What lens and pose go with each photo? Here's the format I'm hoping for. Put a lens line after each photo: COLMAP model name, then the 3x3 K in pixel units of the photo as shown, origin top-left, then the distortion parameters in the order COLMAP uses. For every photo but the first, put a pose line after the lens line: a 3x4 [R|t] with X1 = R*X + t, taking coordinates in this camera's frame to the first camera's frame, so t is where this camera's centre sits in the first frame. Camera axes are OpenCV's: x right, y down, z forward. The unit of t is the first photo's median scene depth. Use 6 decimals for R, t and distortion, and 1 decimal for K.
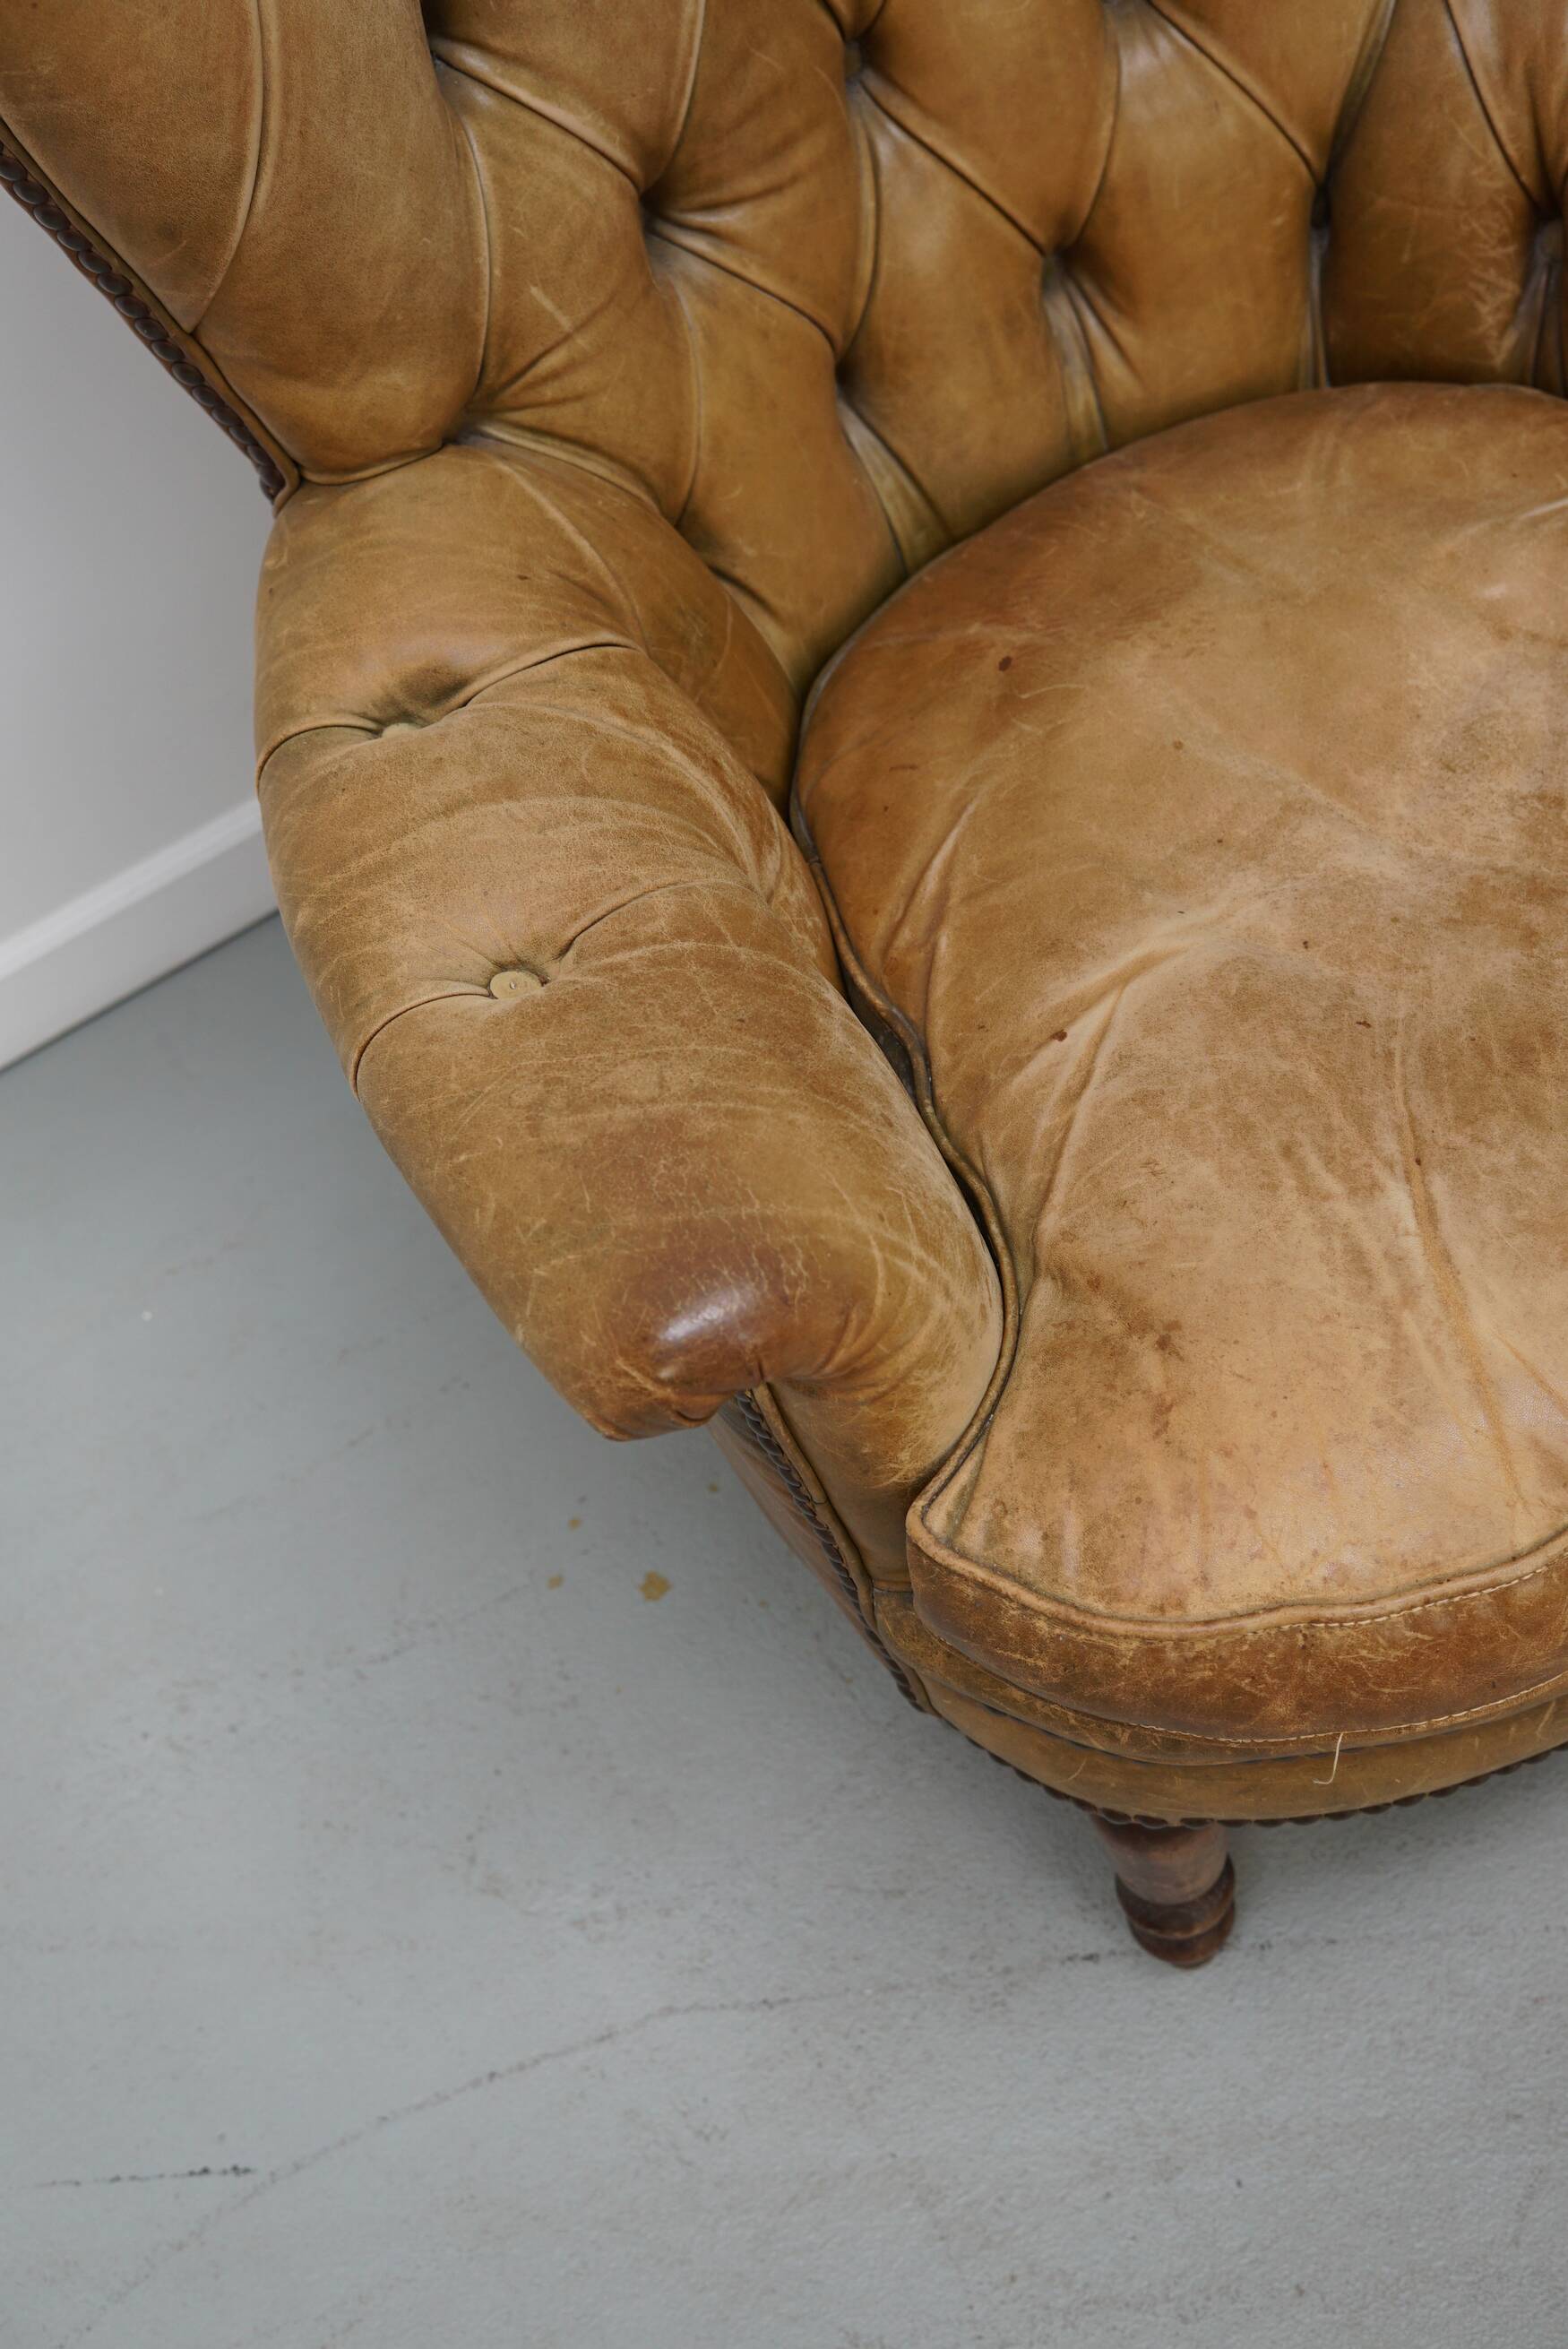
lens RADIAL K [[3020.1, 0, 799.7], [0, 3020.1, 1192.5], [0, 0, 1]] dist [-0.153885, 0.329683]
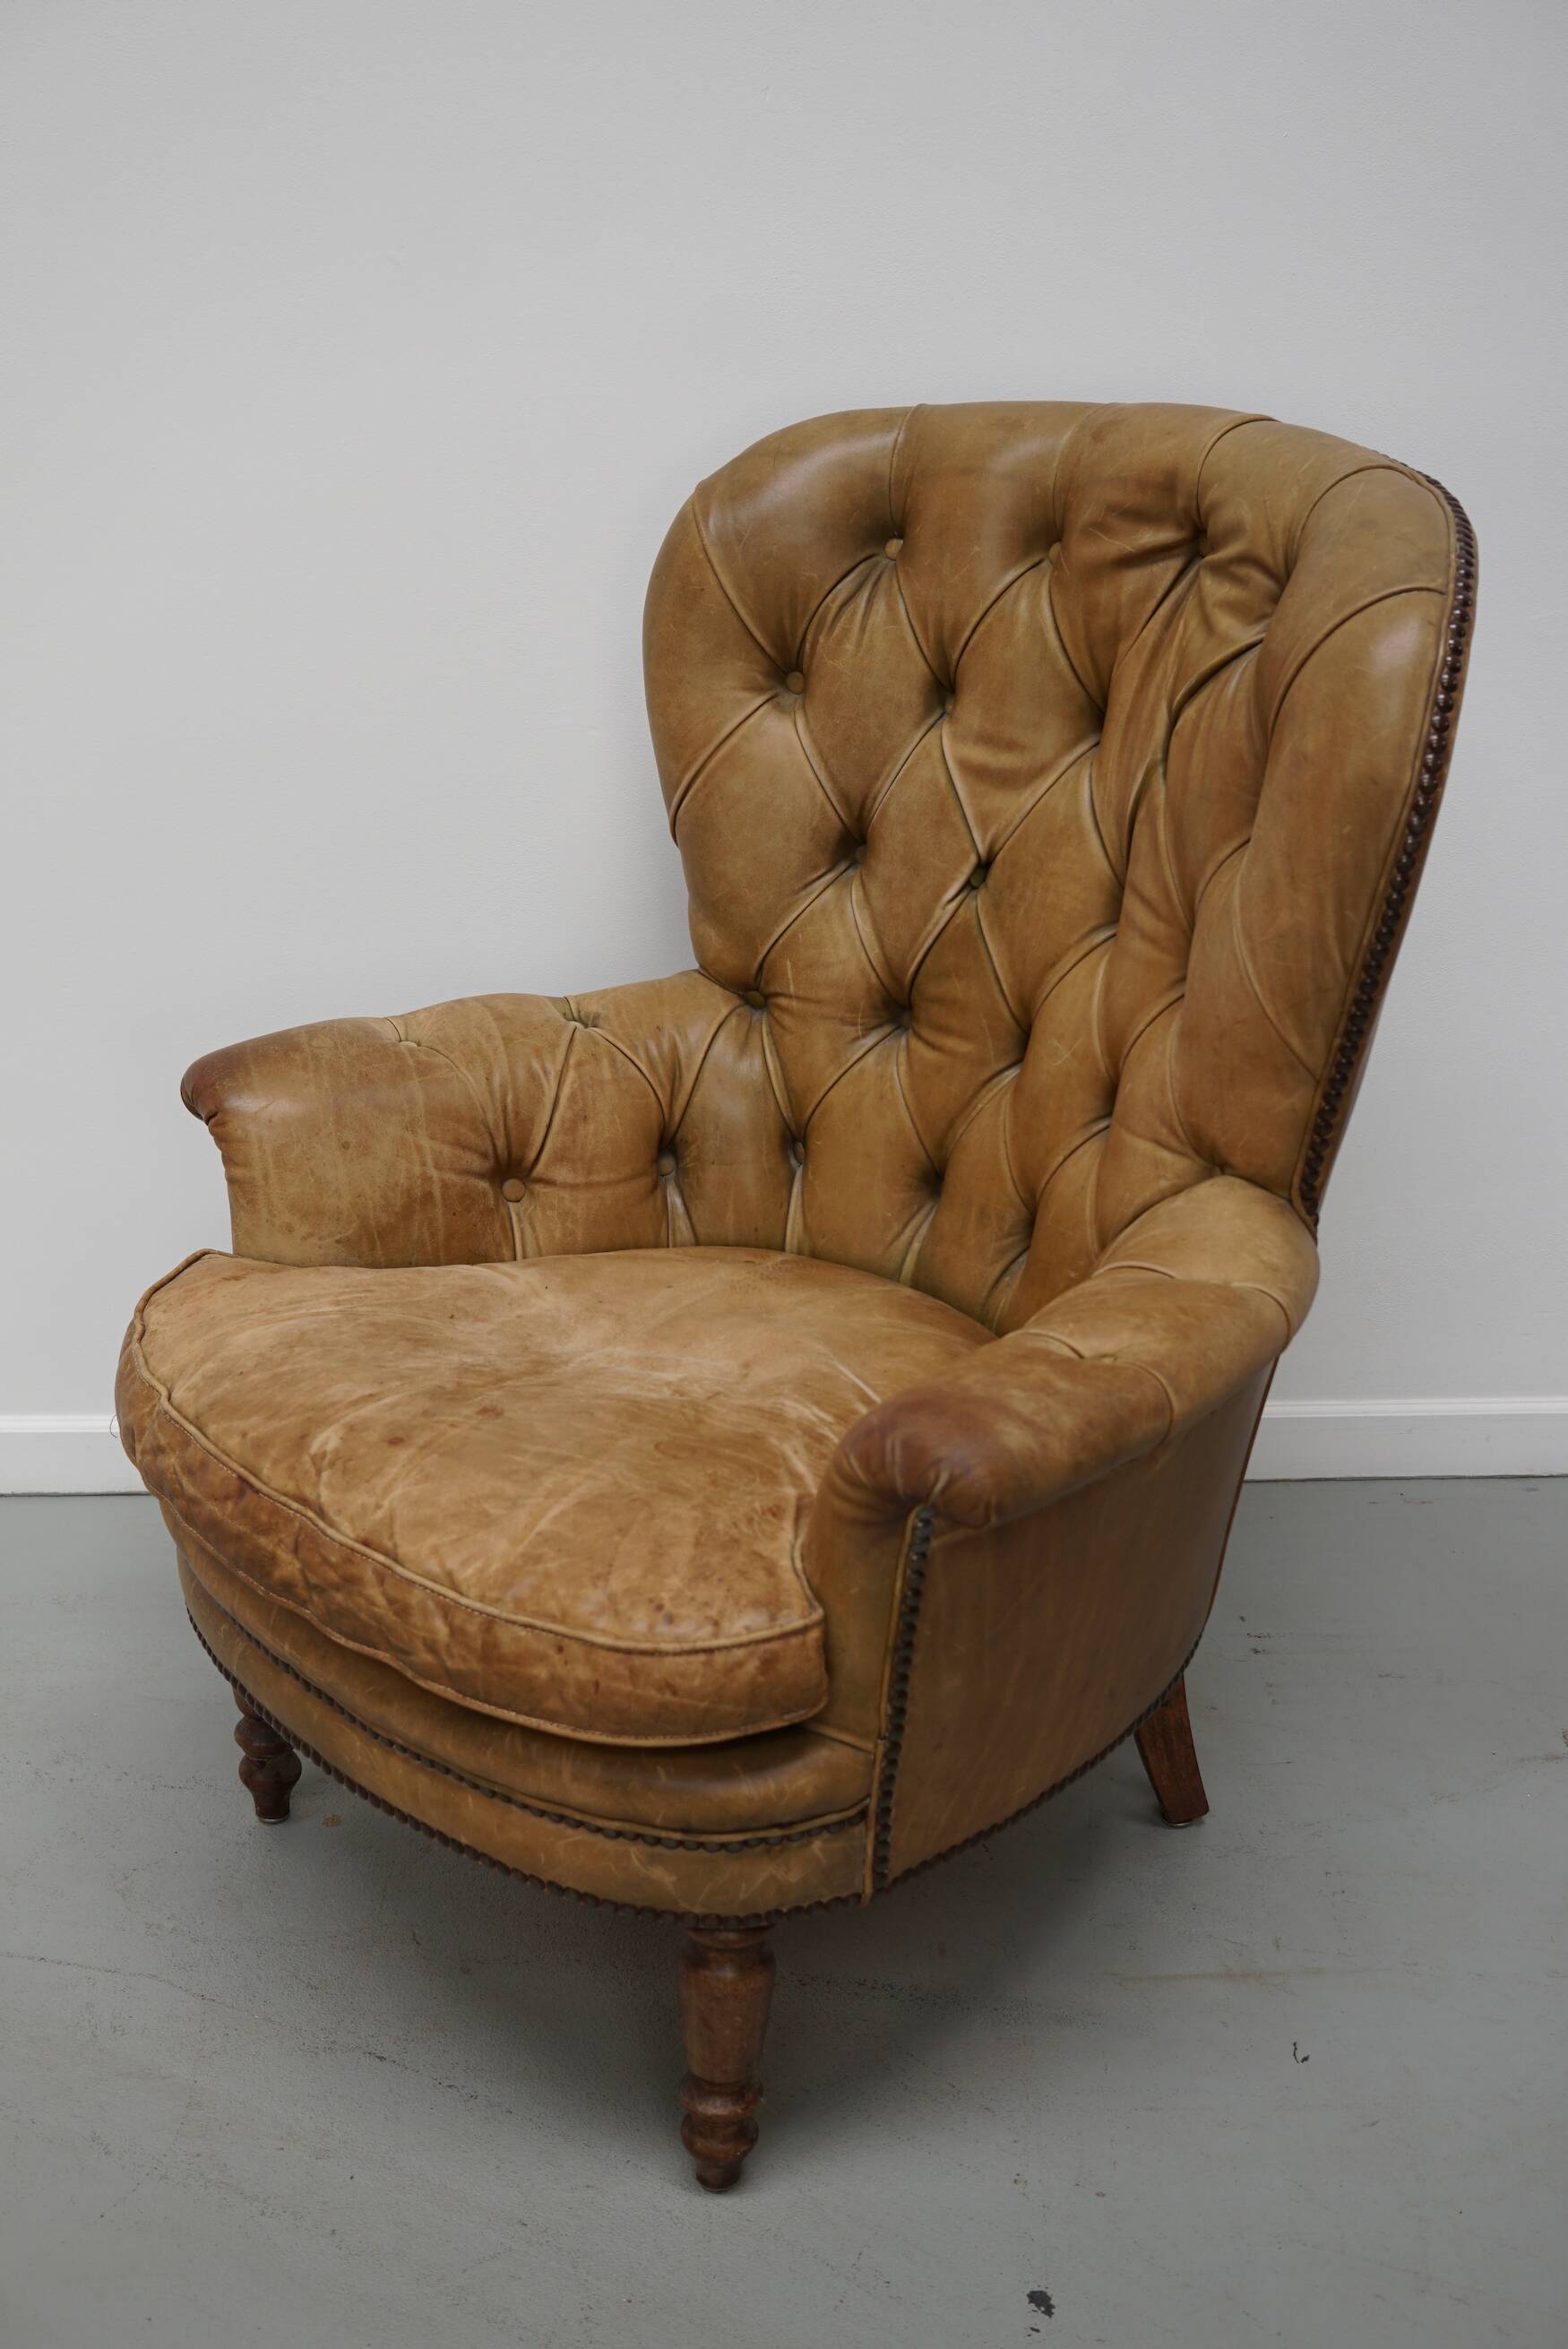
lens RADIAL K [[3020.1, 0, 799.7], [0, 3020.1, 1192.5], [0, 0, 1]] dist [-0.153885, 0.329683]
pose [[0.125688, 0.525660, -0.841359, 1.697227], [-0.827642, 0.523171, 0.203225, -0.636149], [0.547001, 0.670801, 0.500814, 0.082400]]
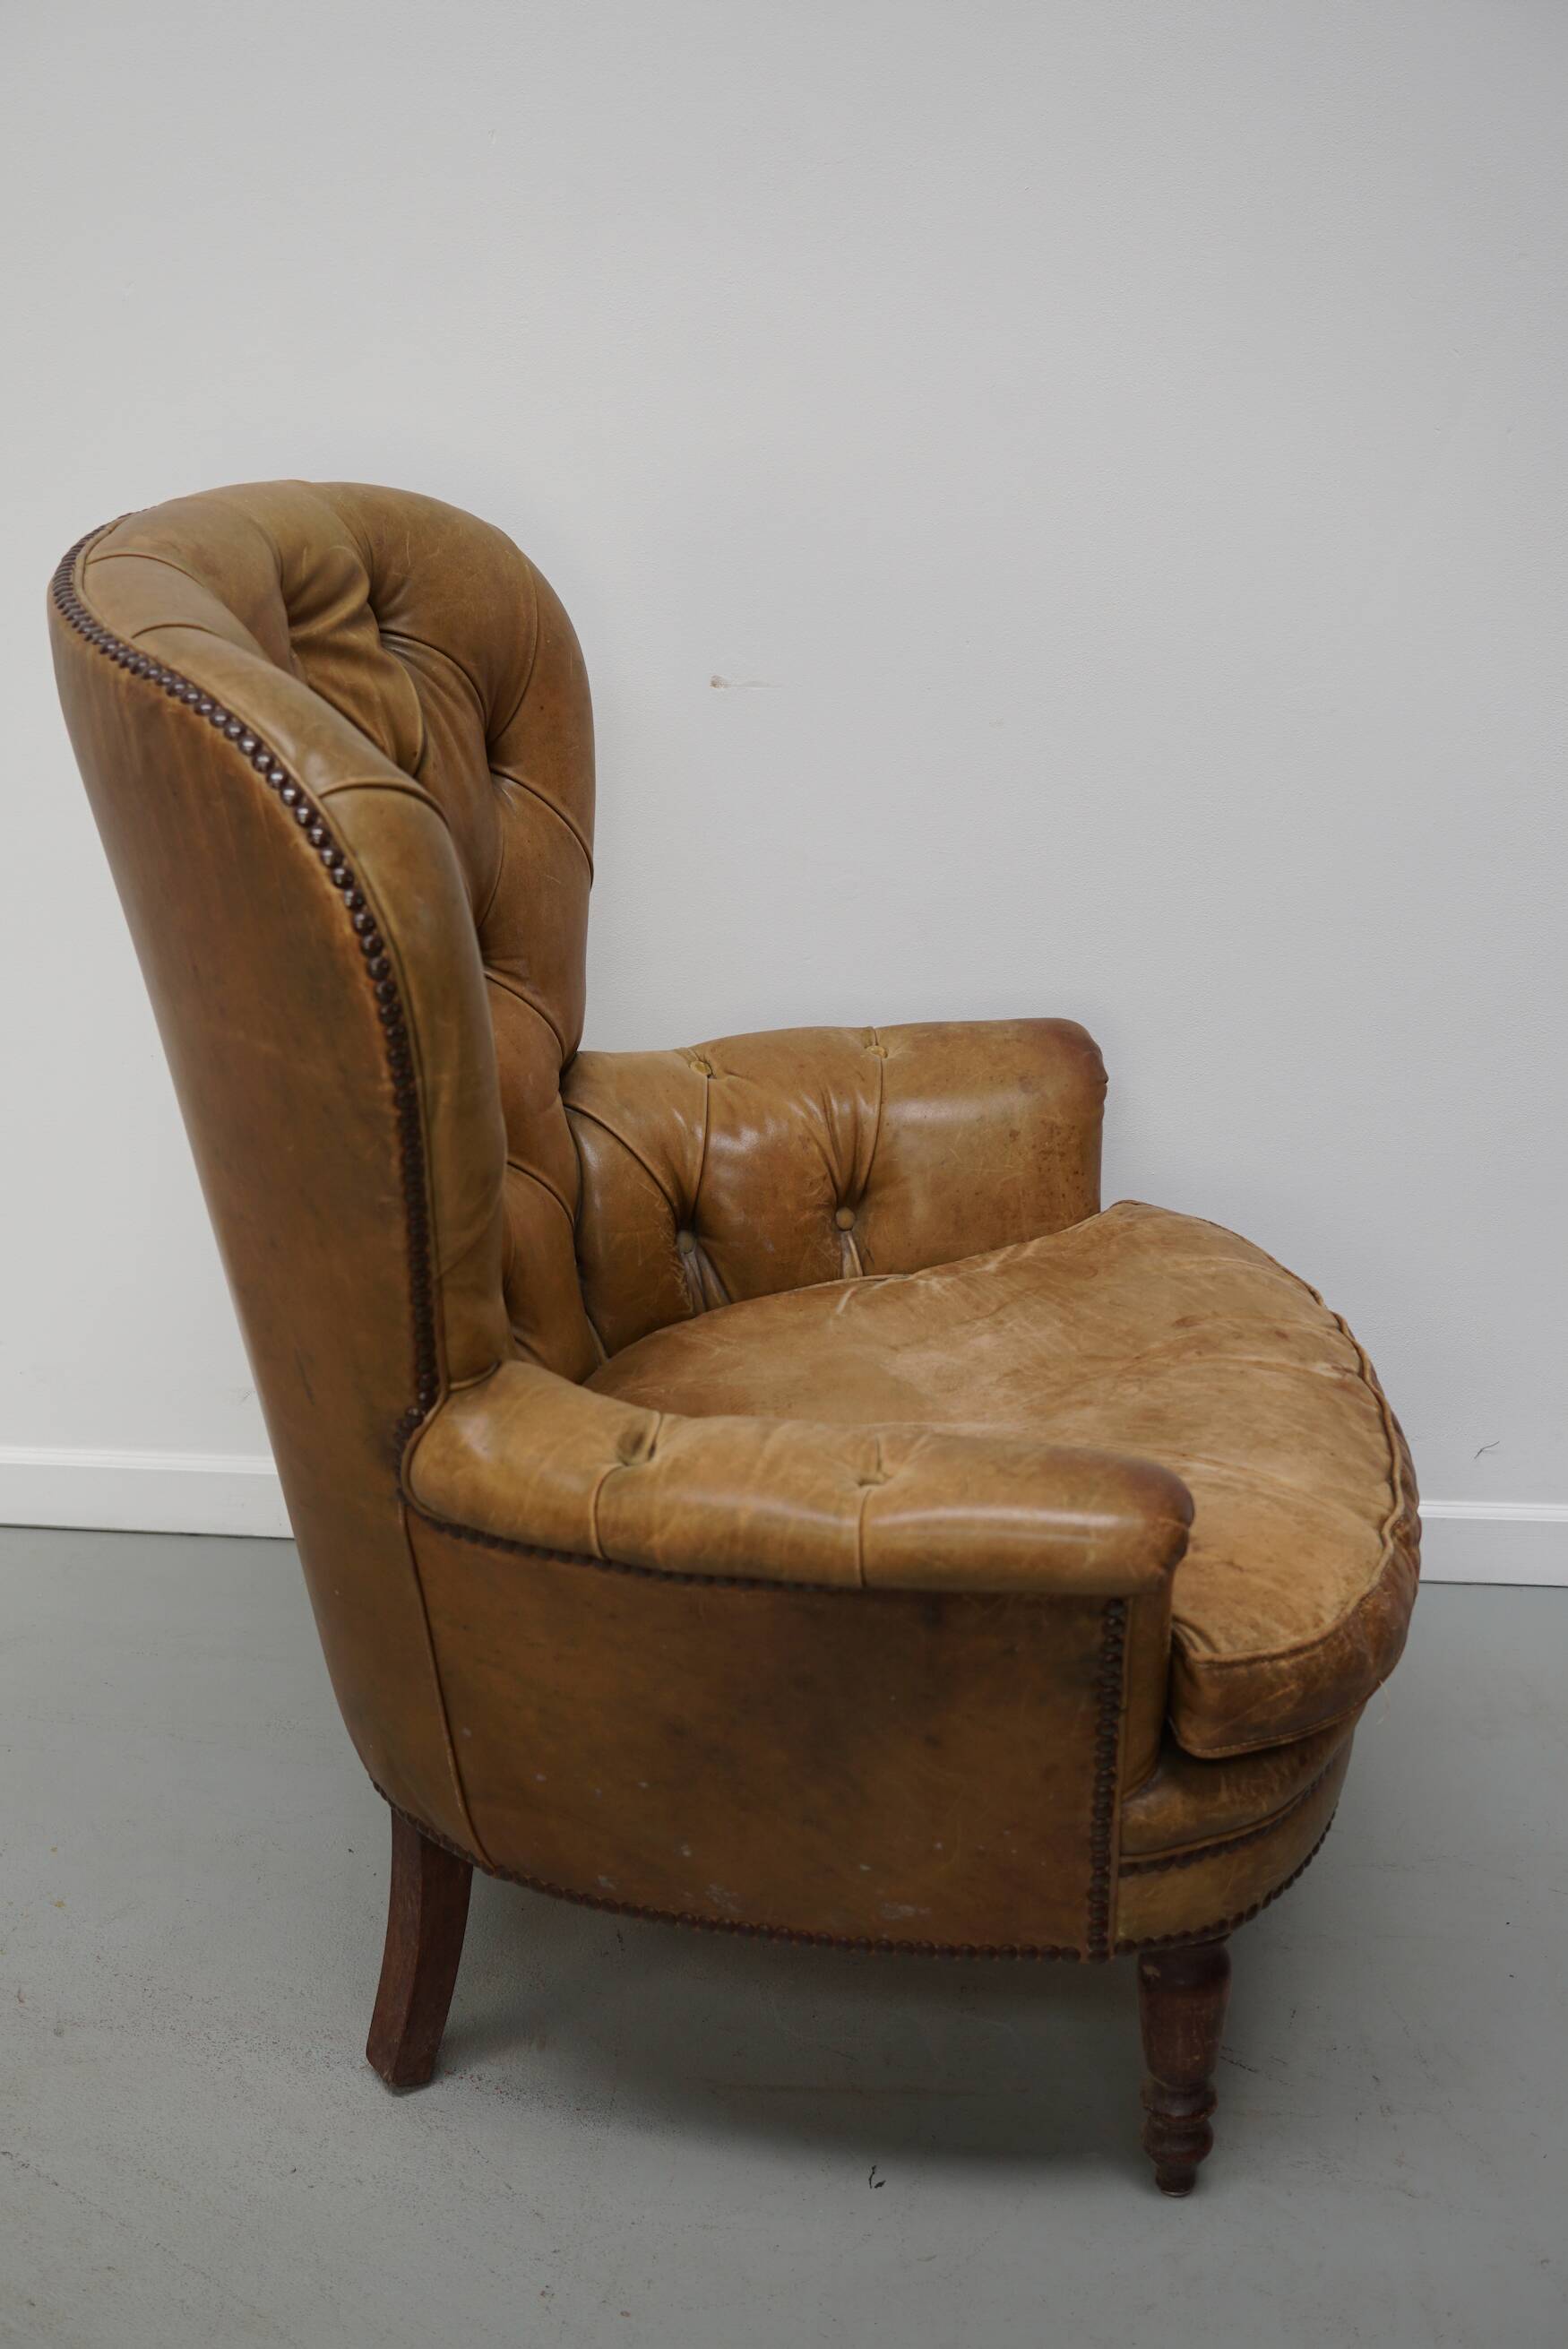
lens RADIAL K [[3020.1, 0, 799.7], [0, 3020.1, 1192.5], [0, 0, 1]] dist [-0.153885, 0.329683]
pose [[0.554633, -0.147712, 0.818879, -1.317676], [0.611749, 0.739478, -0.280953, 0.227128], [-0.564043, 0.656775, 0.500502, 0.058276]]
